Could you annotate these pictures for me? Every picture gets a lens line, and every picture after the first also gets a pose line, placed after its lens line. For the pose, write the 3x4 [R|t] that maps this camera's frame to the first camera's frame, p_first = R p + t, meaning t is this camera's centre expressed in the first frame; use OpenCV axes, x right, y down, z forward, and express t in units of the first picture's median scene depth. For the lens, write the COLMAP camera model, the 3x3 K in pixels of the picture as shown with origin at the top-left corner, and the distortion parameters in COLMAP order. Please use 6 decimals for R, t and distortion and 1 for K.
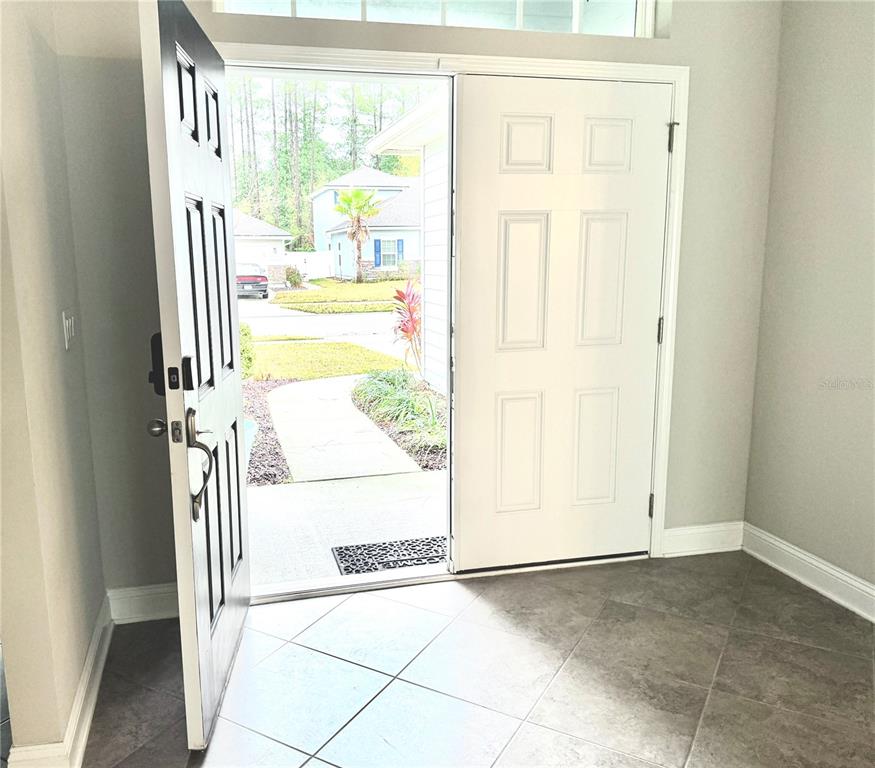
lens RADIAL K [[732.1, 0, 392.8], [0, 732.1, 384.7], [0, 0, 1]] dist [0.116615, -0.180198]
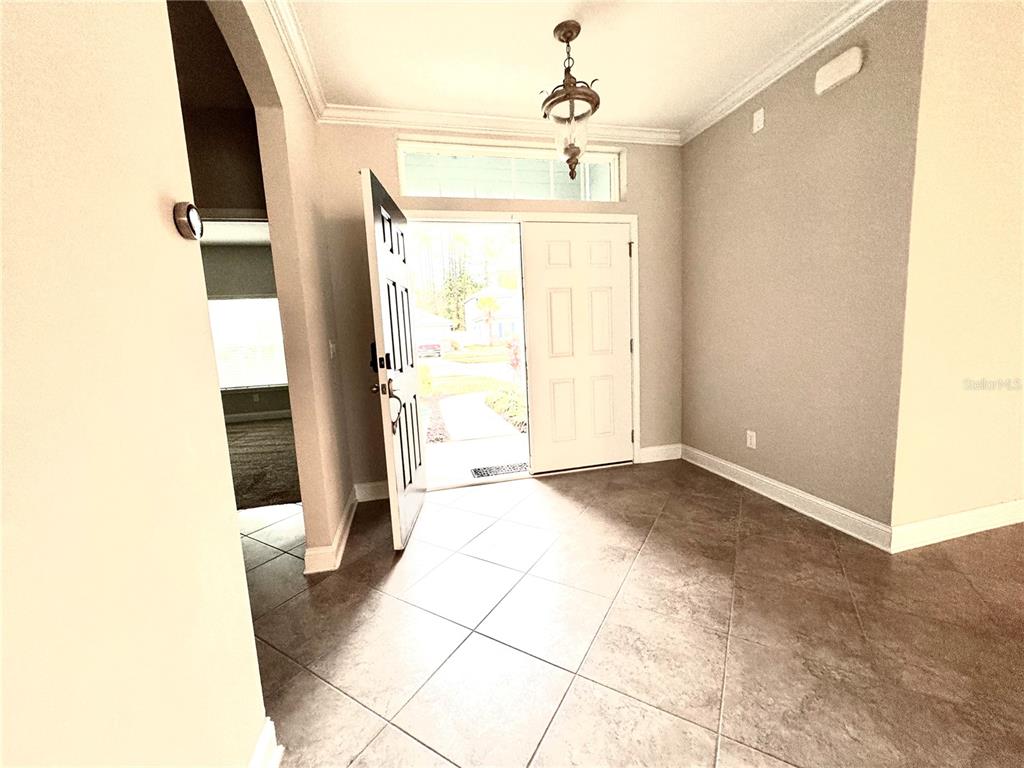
lens RADIAL K [[412.4, 0, 512.0], [0, 412.4, 384.0], [0, 0, 1]] dist [-0.001178, -0.000067]
pose [[0.999333, -0.036314, -0.003896, 0.047614], [0.036039, 0.997773, -0.056125, 0.087037], [0.005926, 0.055947, 0.998416, -0.099894]]
